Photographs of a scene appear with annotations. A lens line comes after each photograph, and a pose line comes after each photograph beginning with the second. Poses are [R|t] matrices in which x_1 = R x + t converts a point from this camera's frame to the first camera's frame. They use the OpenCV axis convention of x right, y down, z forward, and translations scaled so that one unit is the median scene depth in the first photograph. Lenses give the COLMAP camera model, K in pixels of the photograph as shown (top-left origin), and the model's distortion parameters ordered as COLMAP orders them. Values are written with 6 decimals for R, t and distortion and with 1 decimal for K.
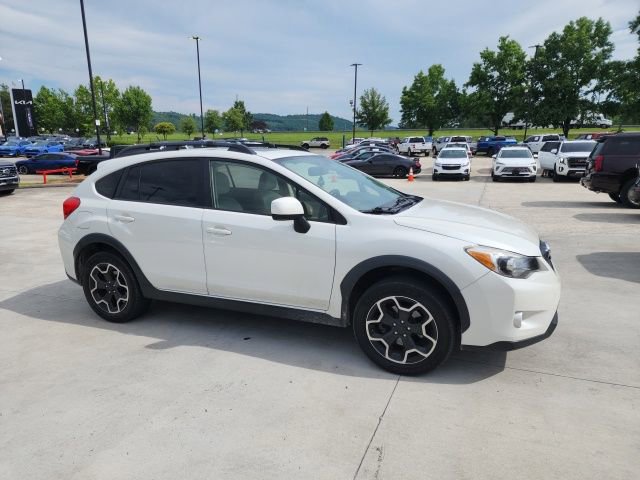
lens RADIAL K [[424.6, 0, 315.3], [0, 424.6, 238.8], [0, 0, 1]] dist [0.077116, -0.071563]
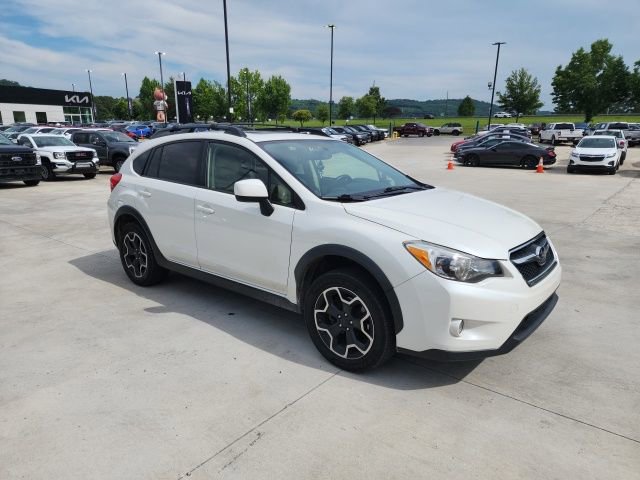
lens RADIAL K [[424.4, 0, 320.9], [0, 424.4, 239.6], [0, 0, 1]] dist [0.078160, -0.075508]
pose [[0.957614, 0.079664, -0.276820, 0.049006], [-0.071028, 0.996627, 0.041100, -0.001023], [0.279161, -0.019696, 0.960042, 0.008874]]
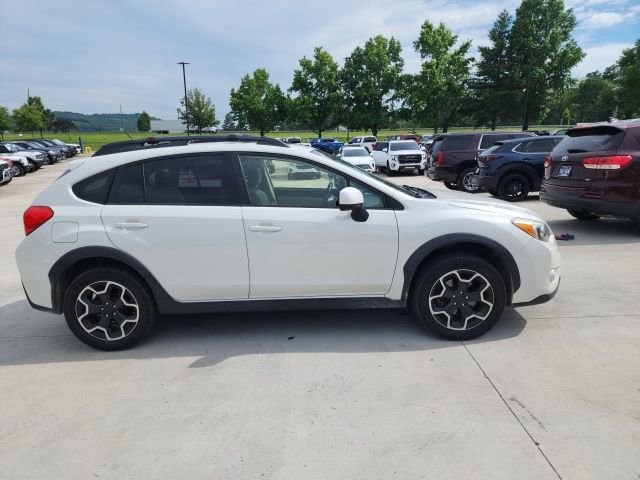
lens RADIAL K [[424.6, 0, 315.3], [0, 424.6, 238.8], [0, 0, 1]] dist [0.077116, -0.071563]
pose [[0.923361, -0.093183, 0.372453, -0.067467], [0.094796, 0.995398, 0.014024, 0.000295], [-0.372046, 0.022358, 0.927945, 0.012092]]
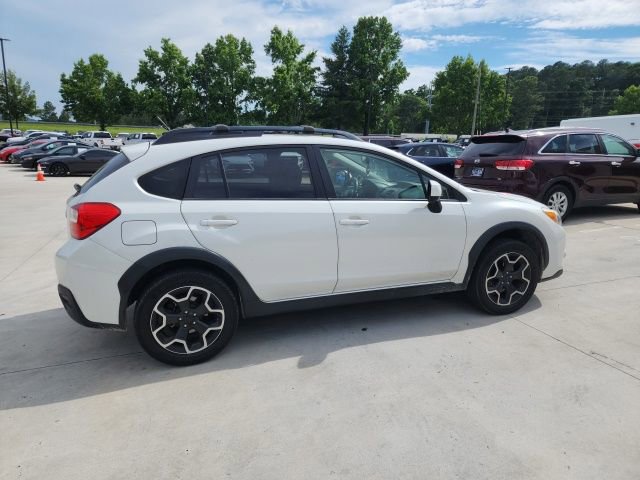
lens RADIAL K [[424.6, 0, 315.3], [0, 424.6, 238.8], [0, 0, 1]] dist [0.077116, -0.071563]
pose [[0.739266, -0.127043, 0.661321, -0.130610], [0.125140, 0.990855, 0.050459, -0.005569], [-0.661684, 0.045455, 0.748404, 0.049794]]
